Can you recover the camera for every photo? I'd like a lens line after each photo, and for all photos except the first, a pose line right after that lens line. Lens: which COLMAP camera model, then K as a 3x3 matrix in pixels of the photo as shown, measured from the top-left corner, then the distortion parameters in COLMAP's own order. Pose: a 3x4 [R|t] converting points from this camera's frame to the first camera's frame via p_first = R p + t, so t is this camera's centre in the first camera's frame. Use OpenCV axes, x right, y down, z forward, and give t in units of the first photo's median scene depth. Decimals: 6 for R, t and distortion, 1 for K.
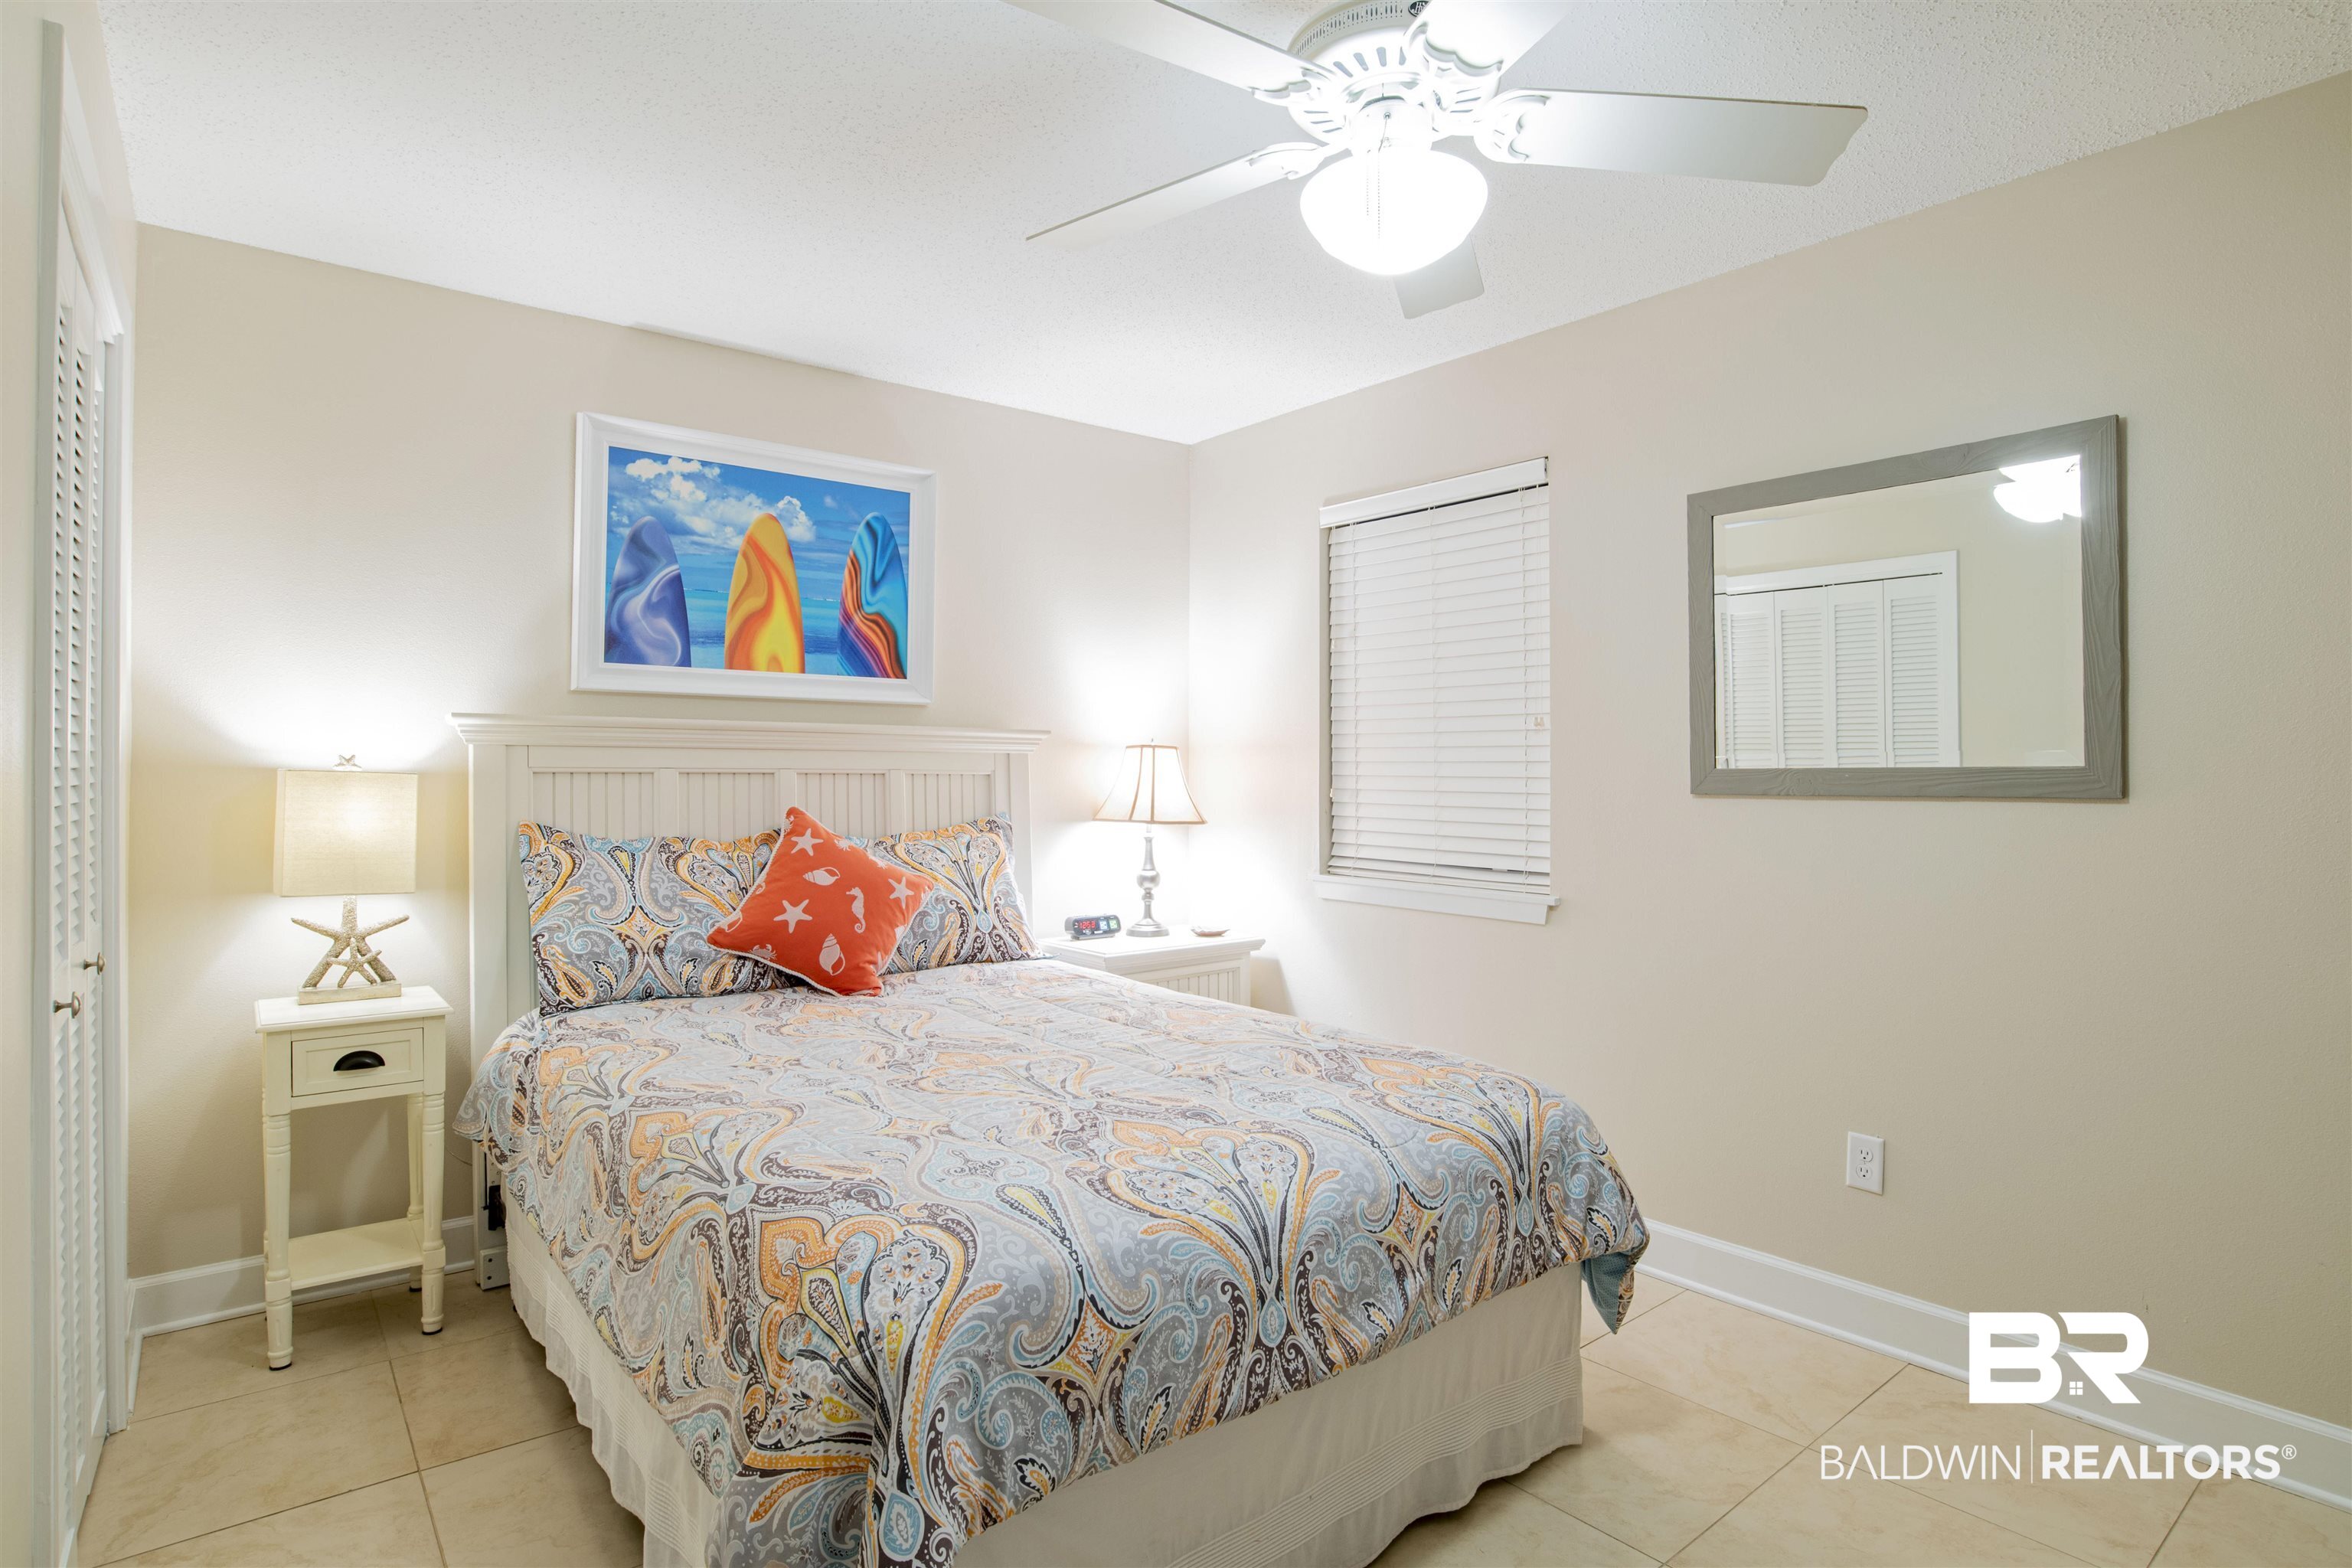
lens RADIAL K [[1204.8, 0, 1183.8], [0, 1204.8, 777.0], [0, 0, 1]] dist [-0.064652, 0.021450]
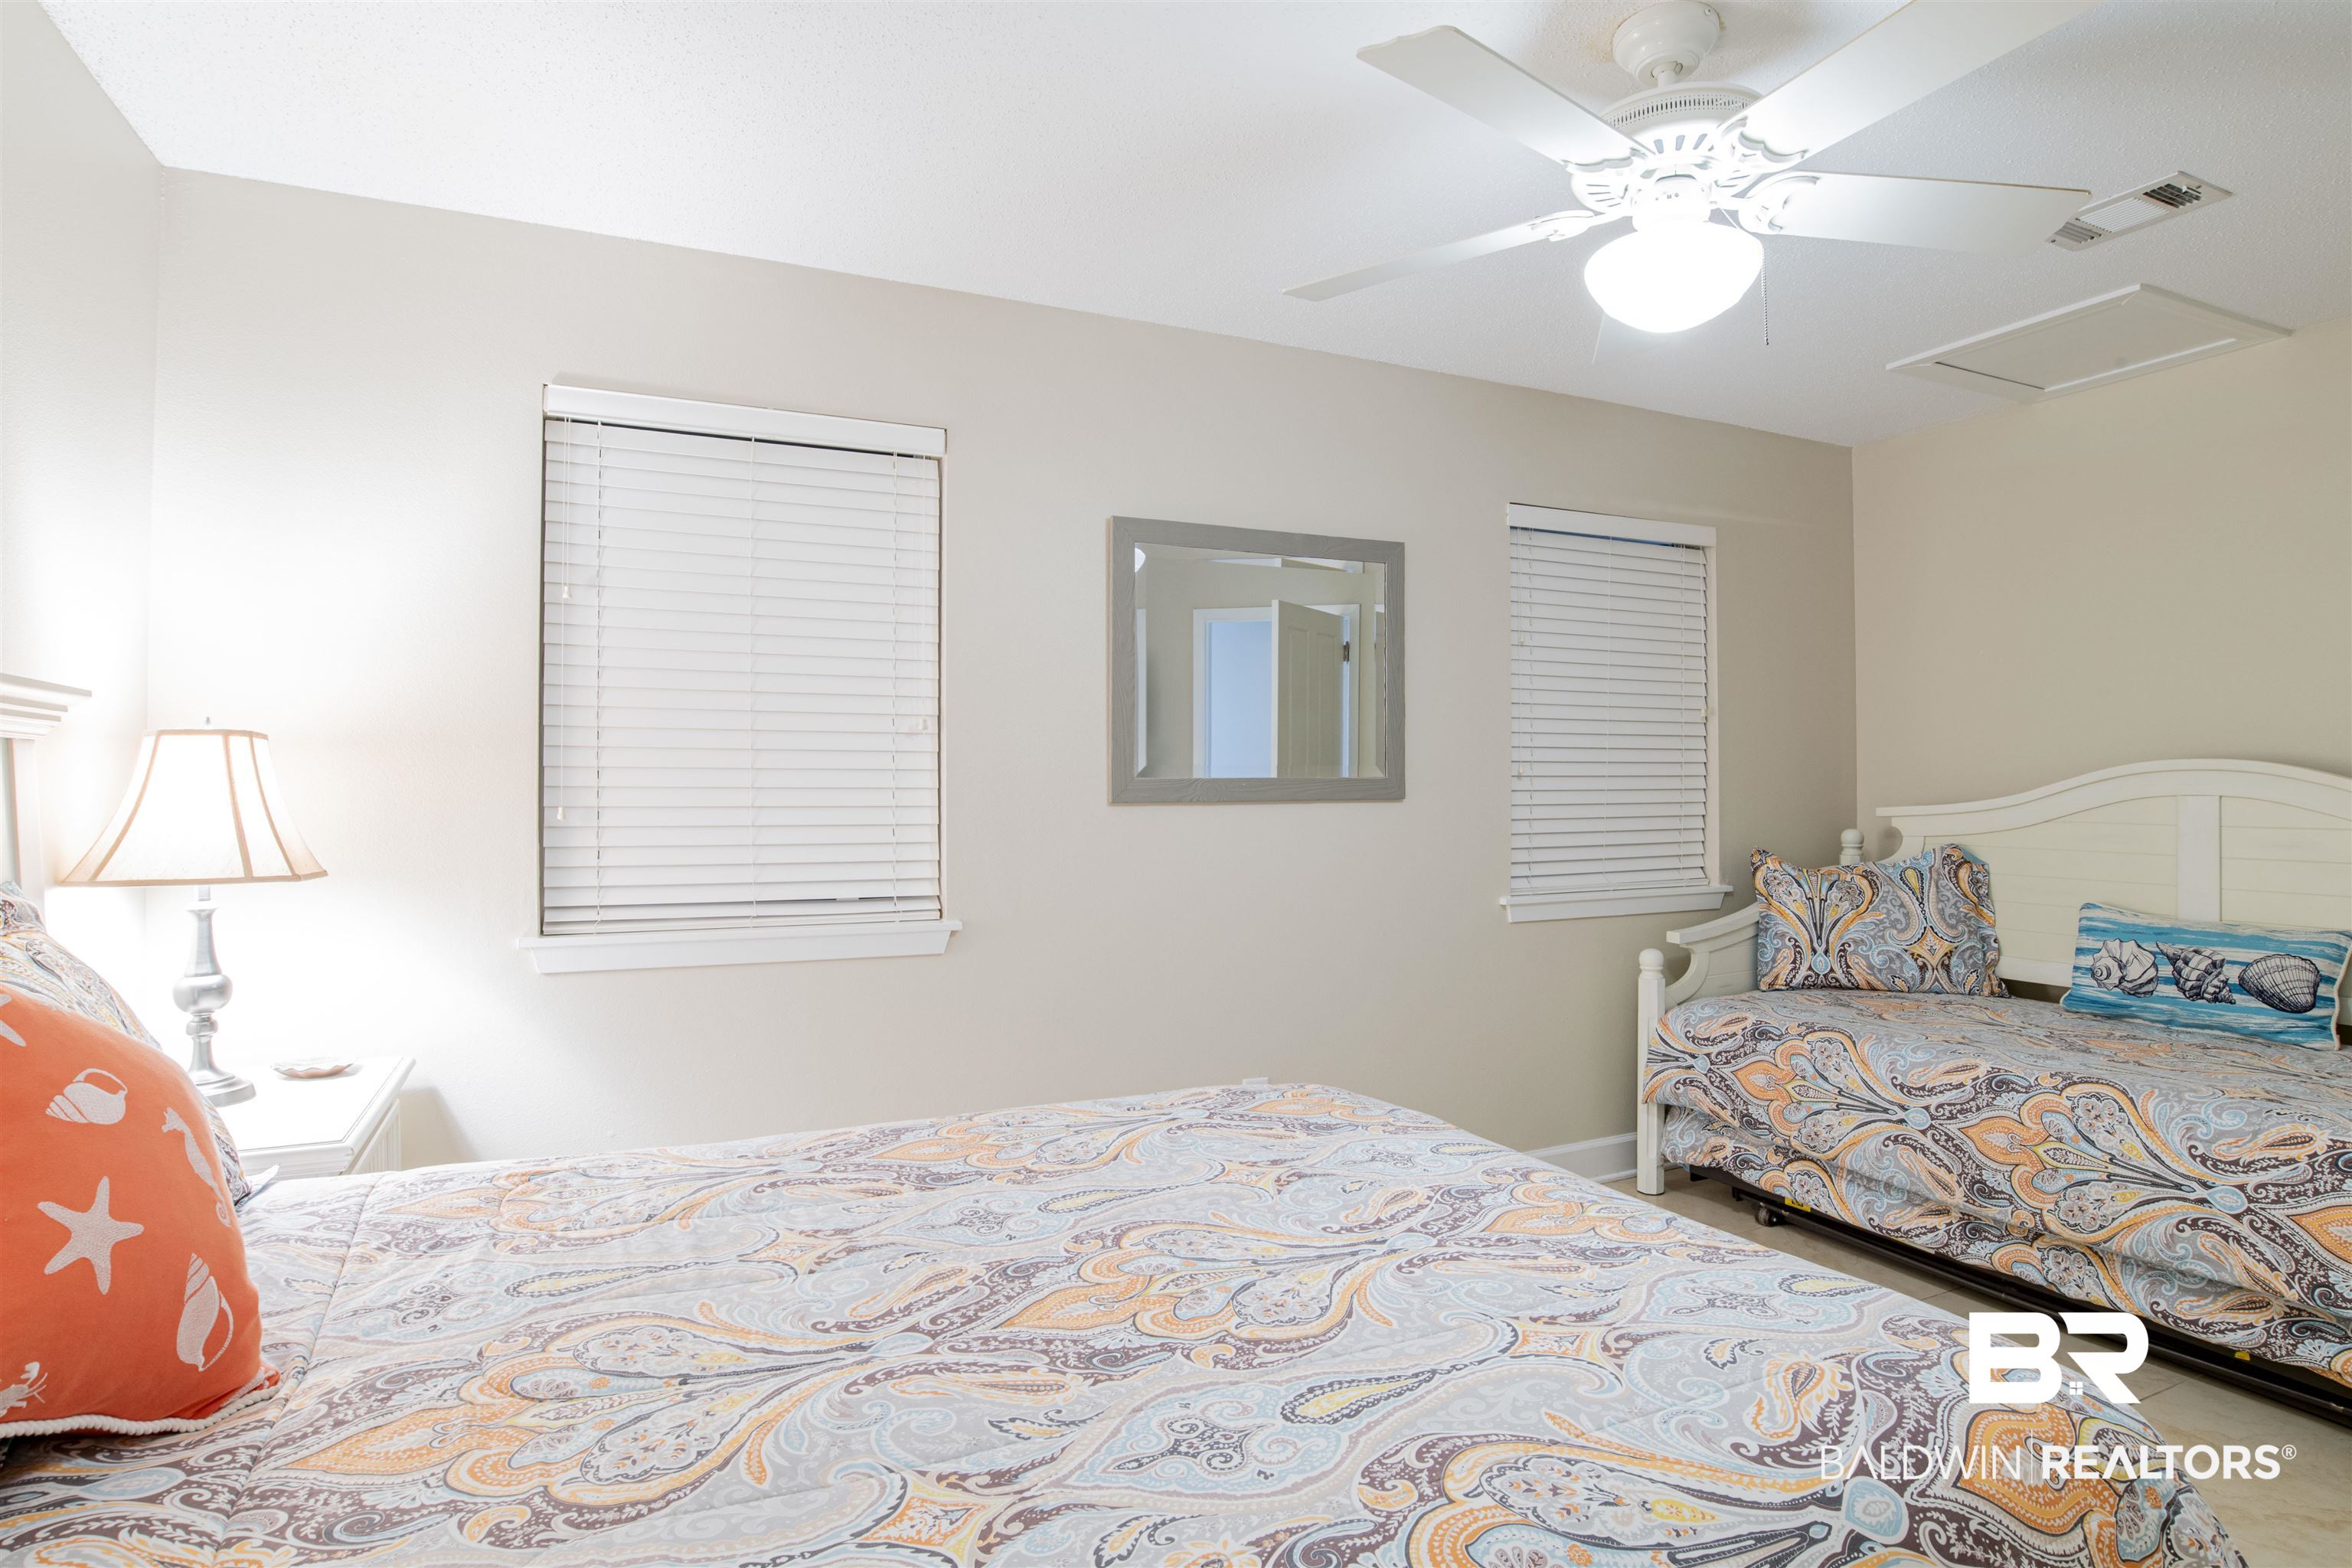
lens RADIAL K [[1204.8, 0, 1177.8], [0, 1204.8, 779.2], [0, 0, 1]] dist [-0.064652, 0.021450]
pose [[0.247372, 0.002693, 0.968917, -0.551004], [0.006139, 0.999972, -0.004347, -0.001547], [-0.968901, 0.007024, 0.247349, 0.647893]]
